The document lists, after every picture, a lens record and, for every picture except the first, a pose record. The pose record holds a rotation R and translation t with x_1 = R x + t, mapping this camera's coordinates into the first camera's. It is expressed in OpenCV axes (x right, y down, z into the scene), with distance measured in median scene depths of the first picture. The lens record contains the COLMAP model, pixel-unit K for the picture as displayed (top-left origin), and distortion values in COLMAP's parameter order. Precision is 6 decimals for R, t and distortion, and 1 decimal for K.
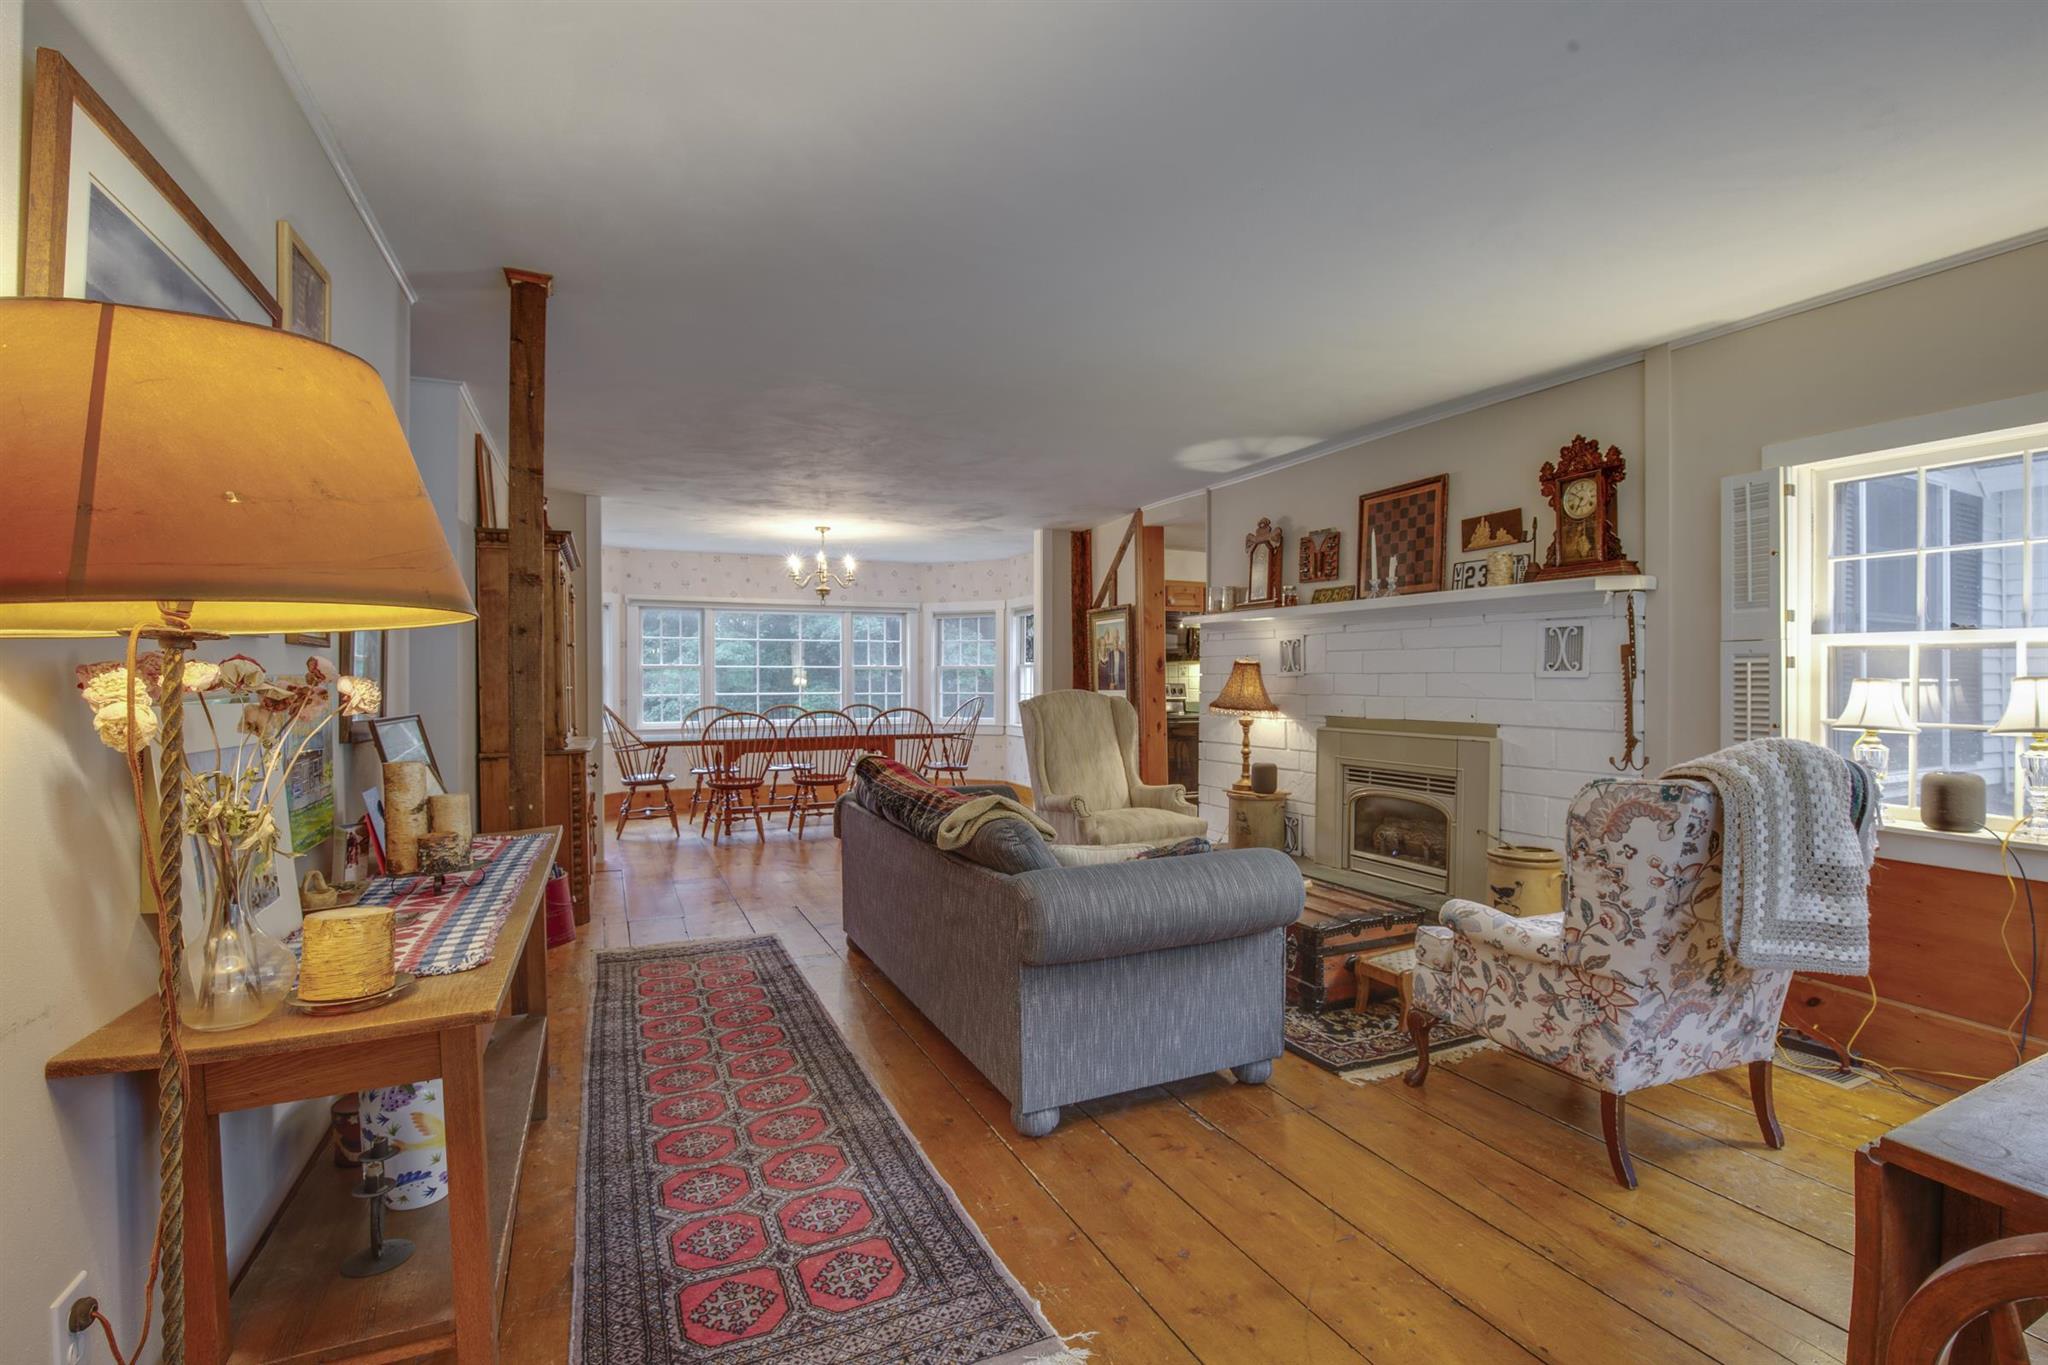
lens RADIAL K [[946.4, 0, 1021.5], [0, 946.4, 684.4], [0, 0, 1]] dist [-0.034134, 0.006932]
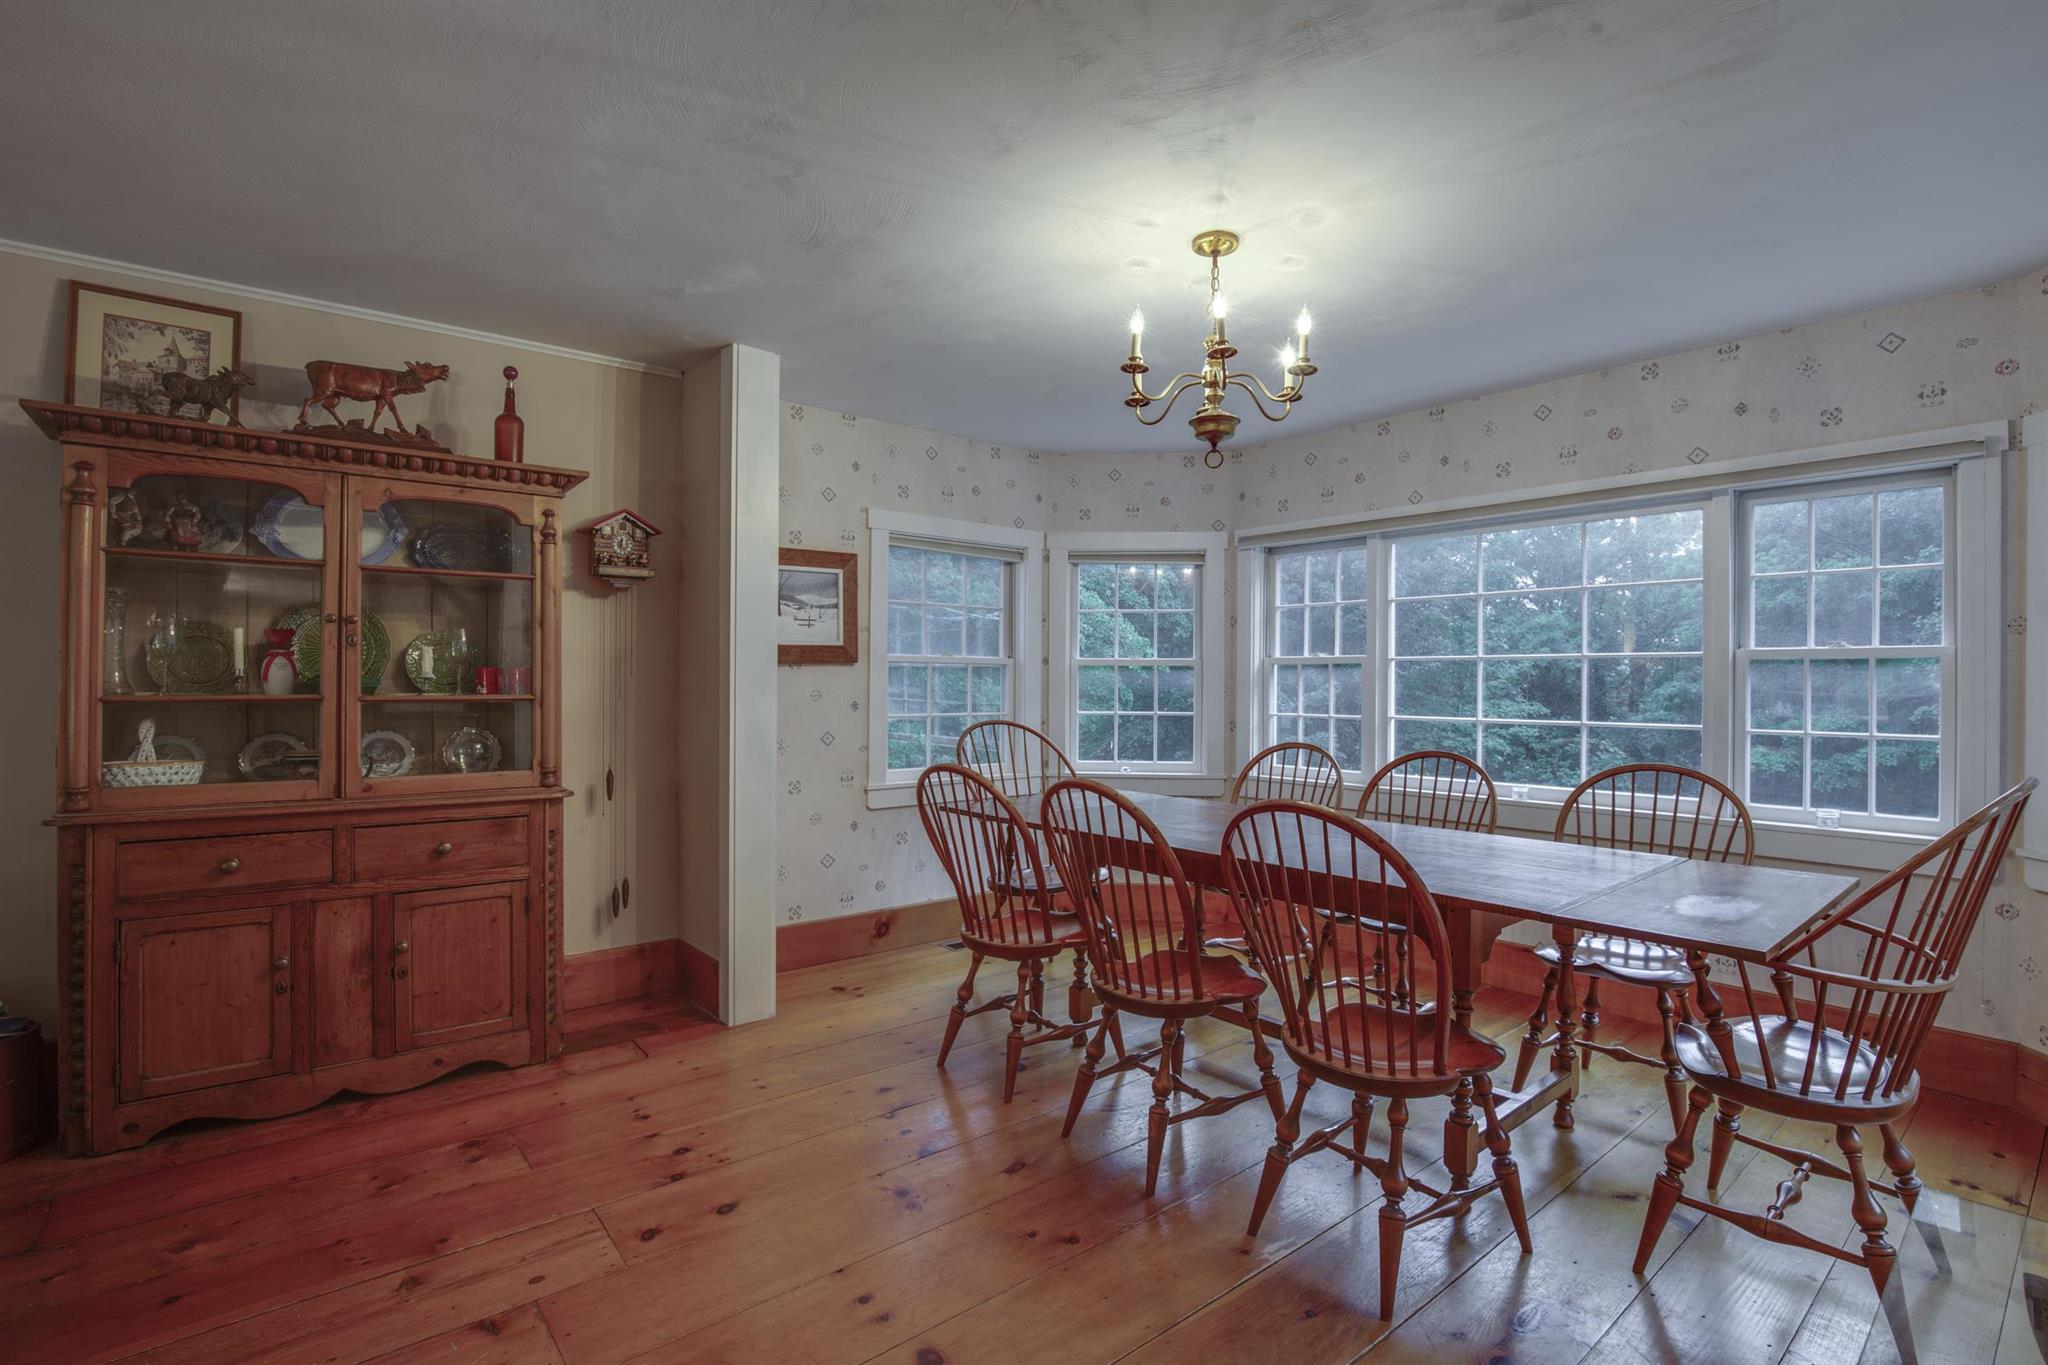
lens RADIAL K [[946.4, 0, 1016.6], [0, 946.4, 673.1], [0, 0, 1]] dist [-0.034134, 0.006932]
pose [[0.293298, -0.001704, -0.956020, 0.134726], [-0.010823, 0.999928, -0.005102, -0.015568], [0.955960, 0.011844, 0.293258, 1.373836]]
